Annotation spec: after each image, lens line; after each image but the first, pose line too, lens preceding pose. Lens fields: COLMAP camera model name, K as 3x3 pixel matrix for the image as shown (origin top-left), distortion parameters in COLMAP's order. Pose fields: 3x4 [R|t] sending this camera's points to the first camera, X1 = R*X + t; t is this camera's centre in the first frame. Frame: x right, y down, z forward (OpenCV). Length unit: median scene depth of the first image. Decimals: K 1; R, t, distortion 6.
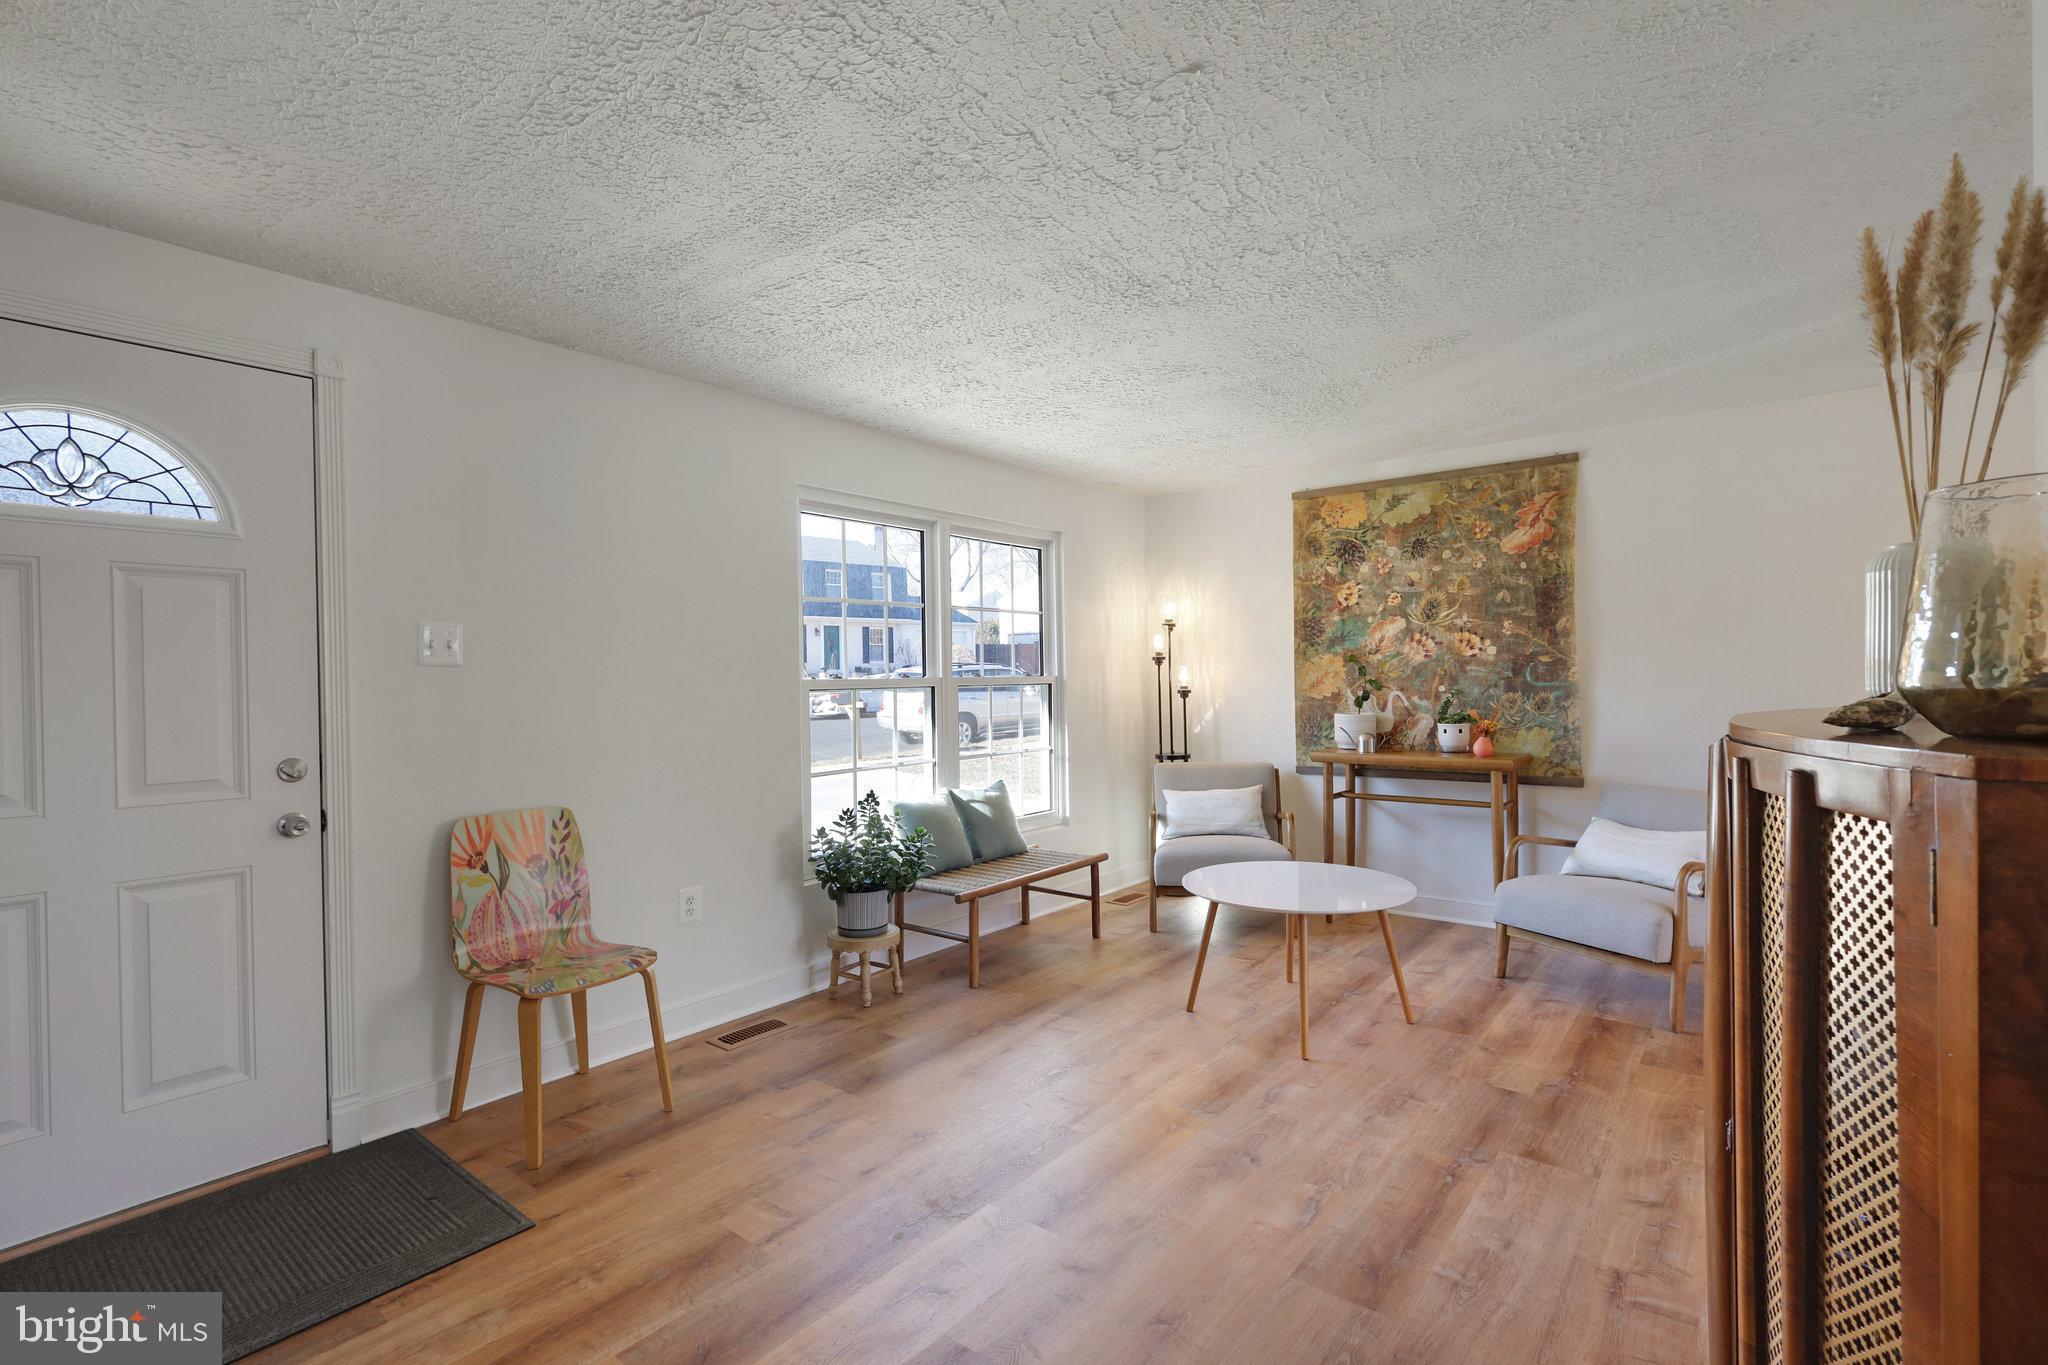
lens RADIAL K [[941.1, 0, 1022.3], [0, 941.1, 686.2], [0, 0, 1]] dist [-0.002172, 0.002332]
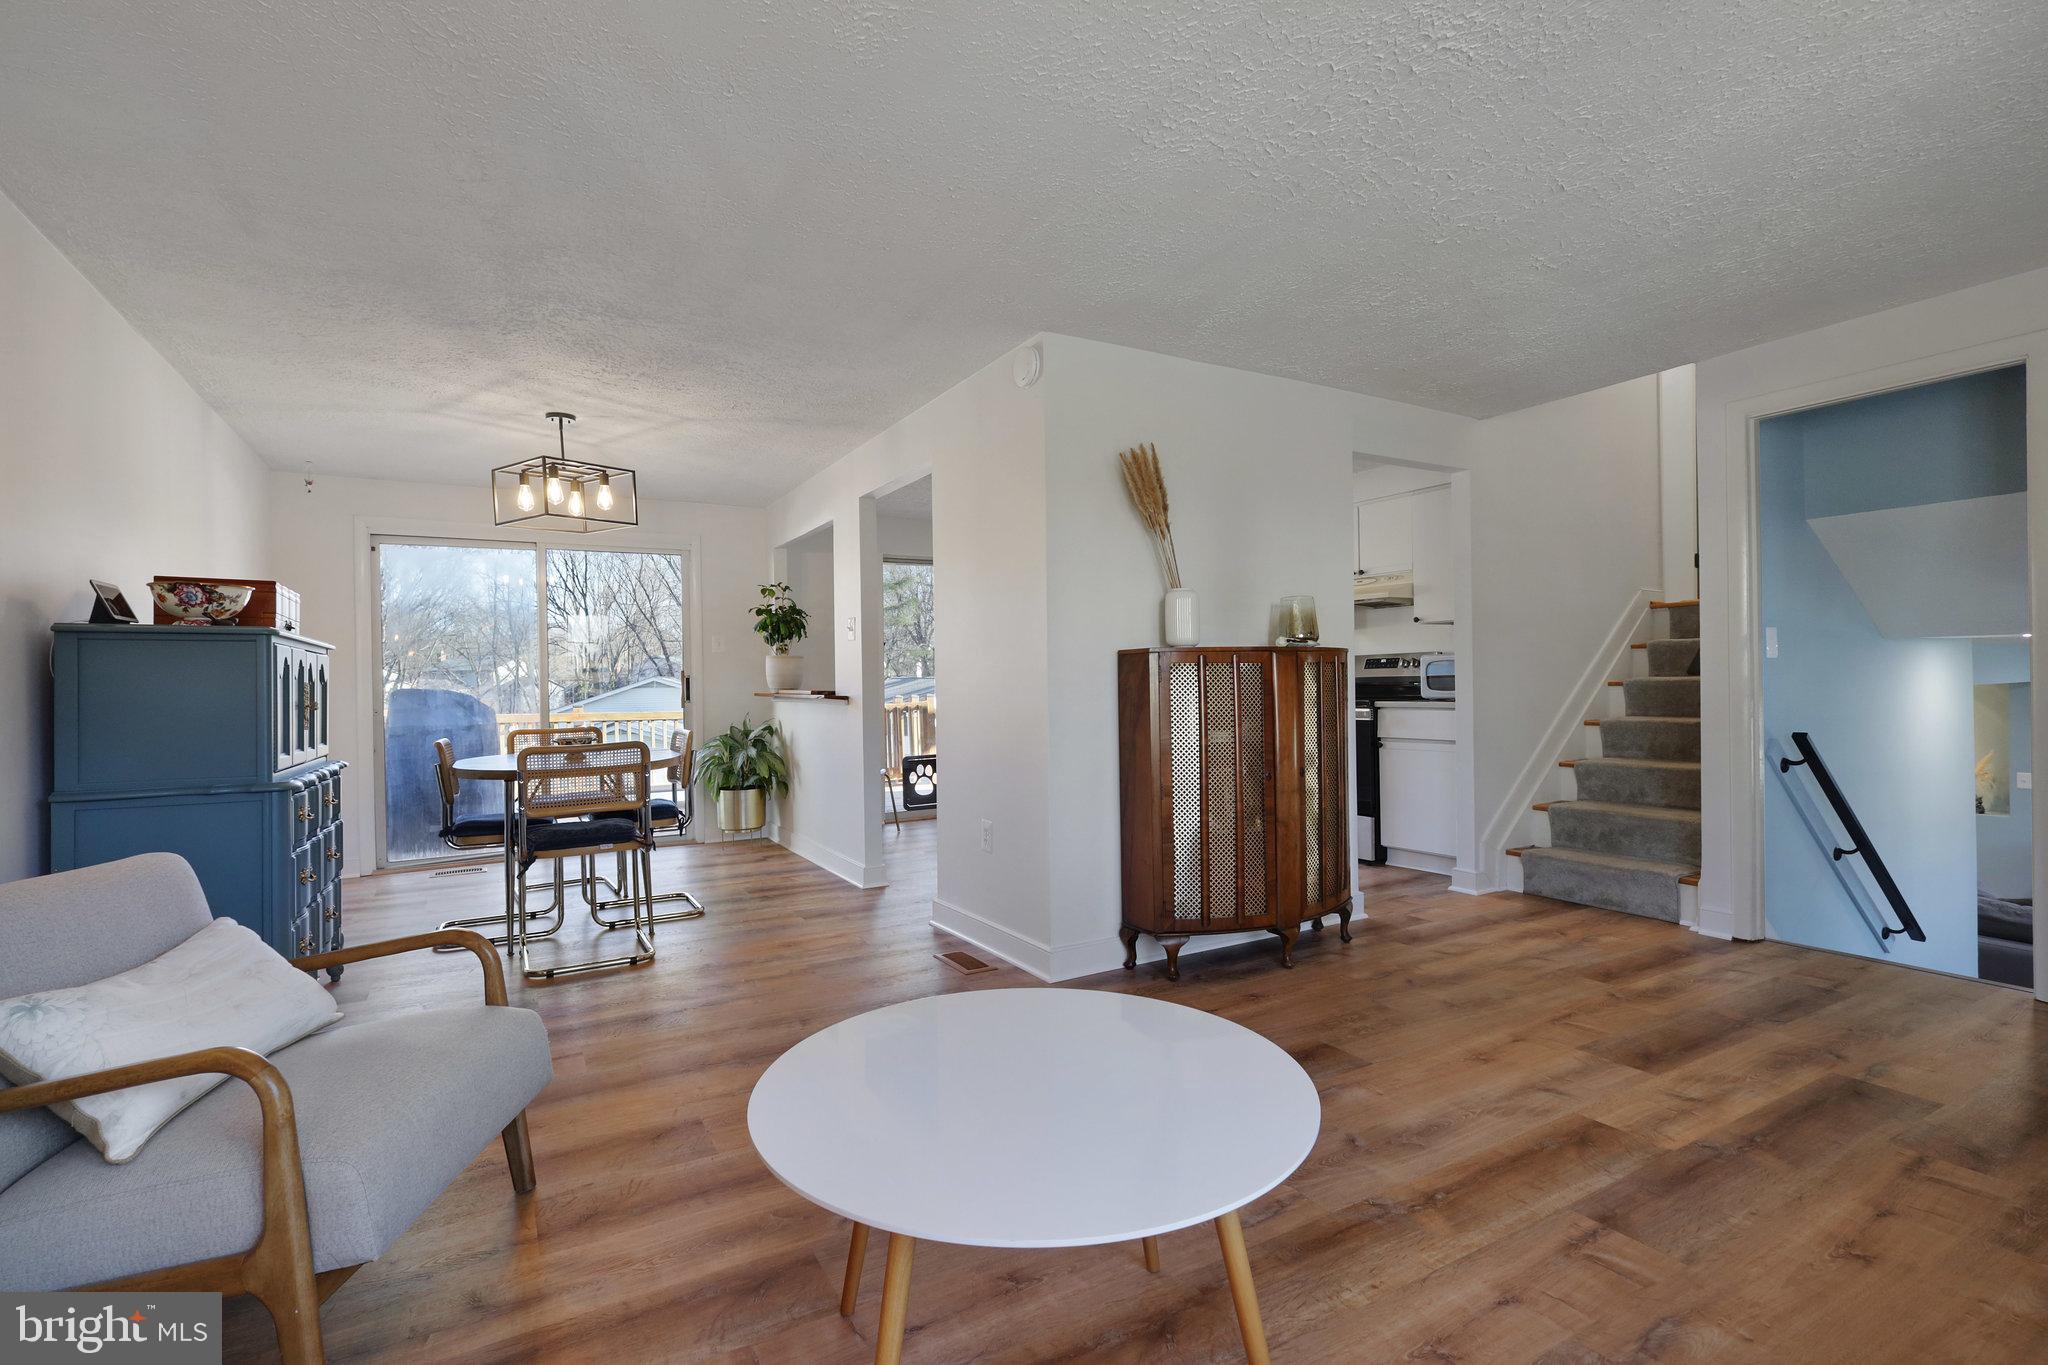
lens RADIAL K [[941.1, 0, 1022.5], [0, 941.1, 685.2], [0, 0, 1]] dist [-0.002172, 0.002332]
pose [[-0.930605, 0.026981, 0.365029, 0.105701], [0.033450, 0.999375, 0.011408, 0.025610], [-0.364493, 0.022826, -0.930926, 1.035735]]
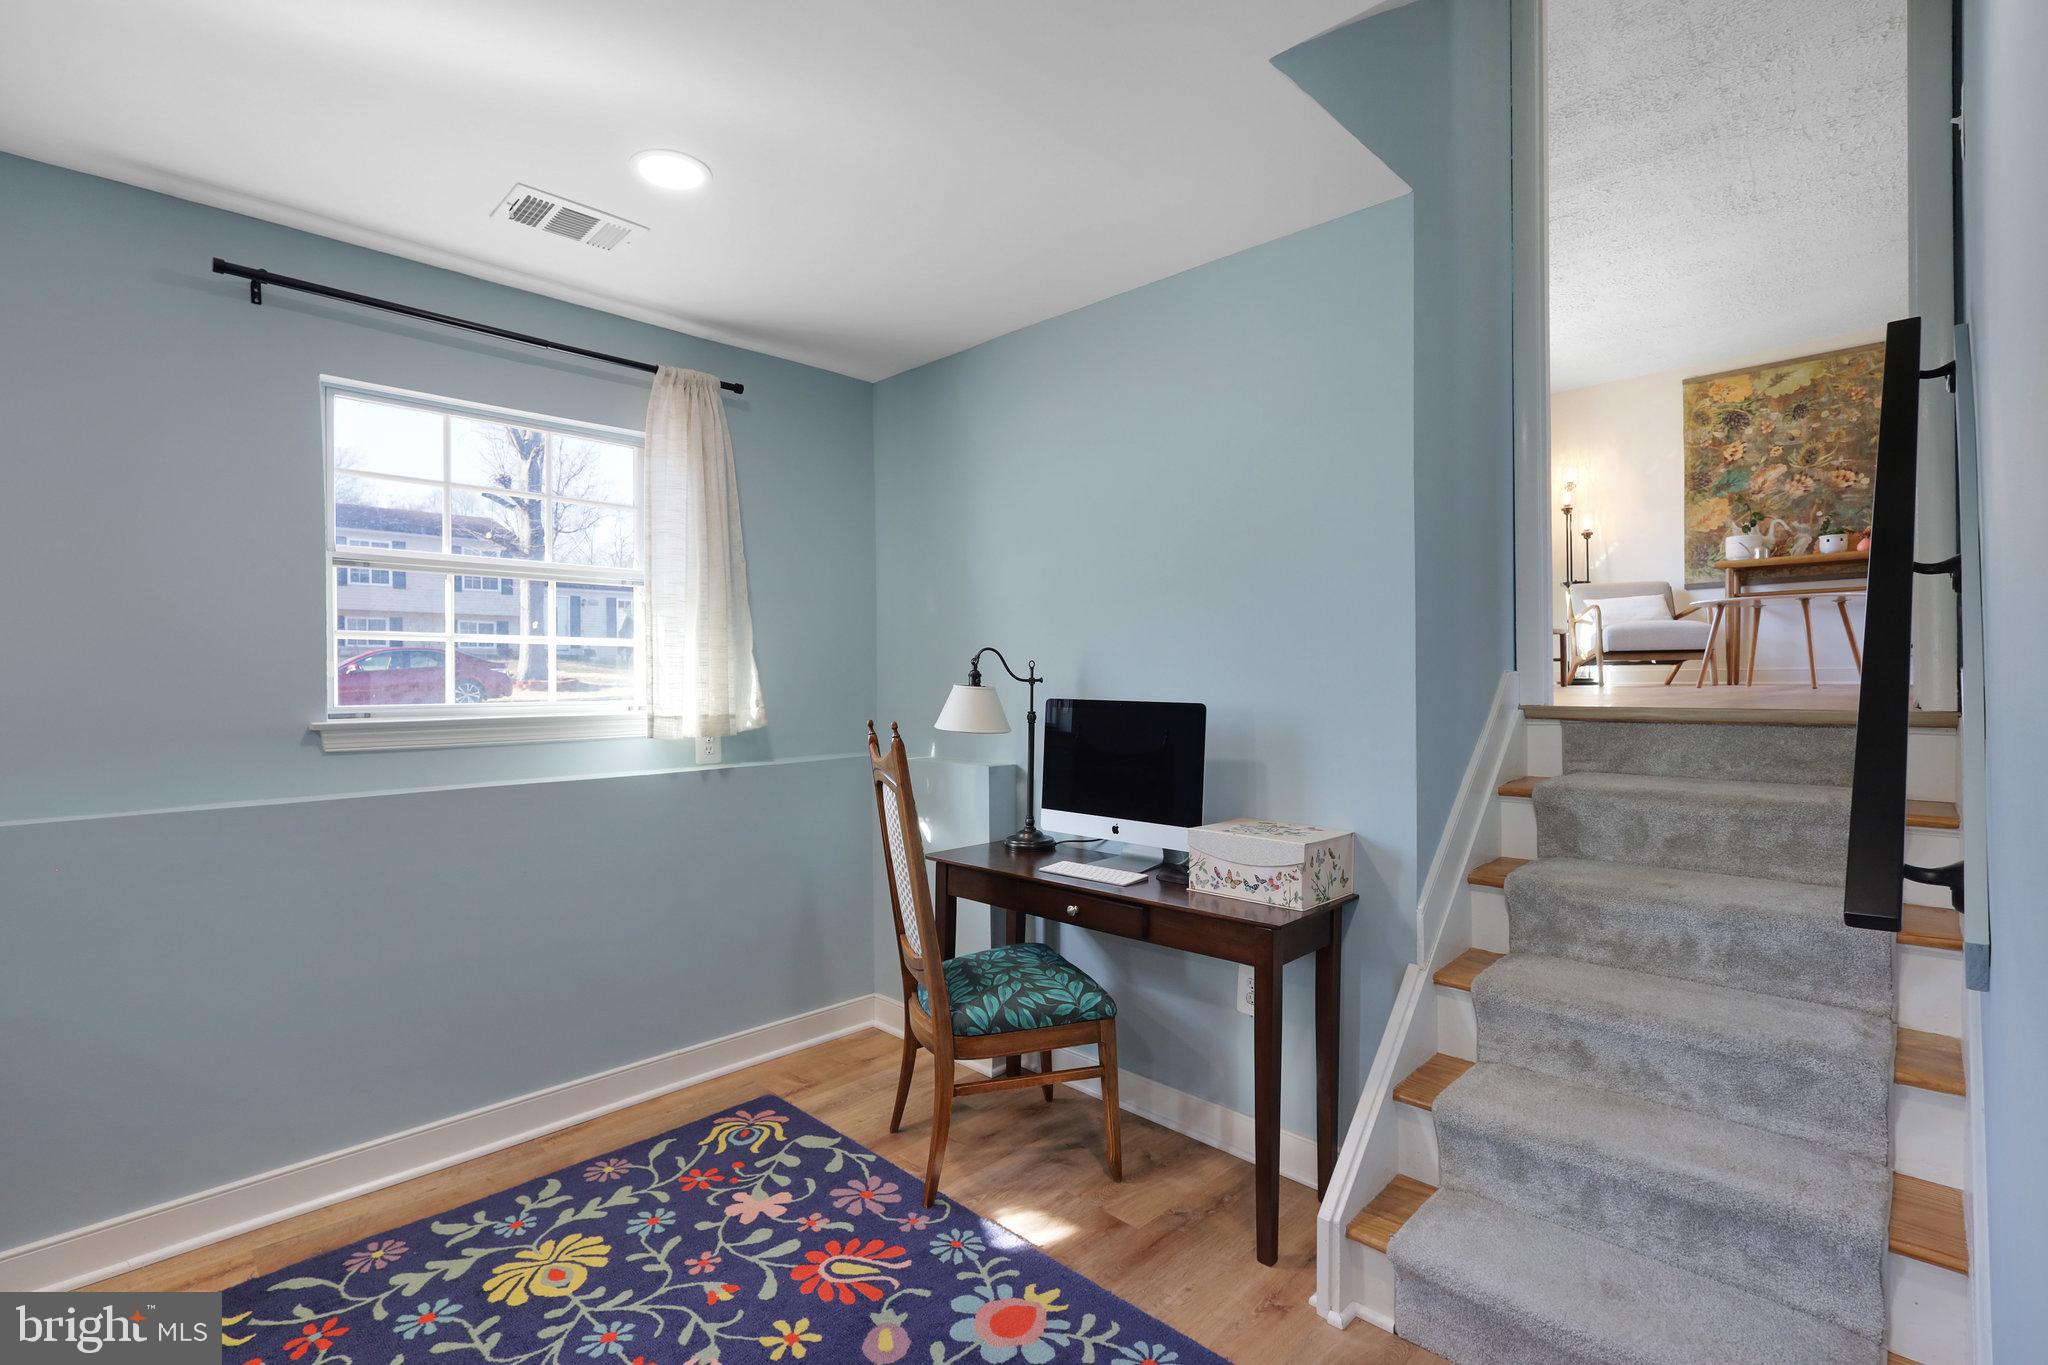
lens RADIAL K [[941.1, 0, 1021.0], [0, 941.1, 689.6], [0, 0, 1]] dist [-0.002172, 0.002332]
pose [[0.997485, 0.006216, -0.070611, -0.631459], [-0.006450, 0.999974, -0.003092, 0.279418], [0.070590, 0.003540, 0.997499, -0.453982]]
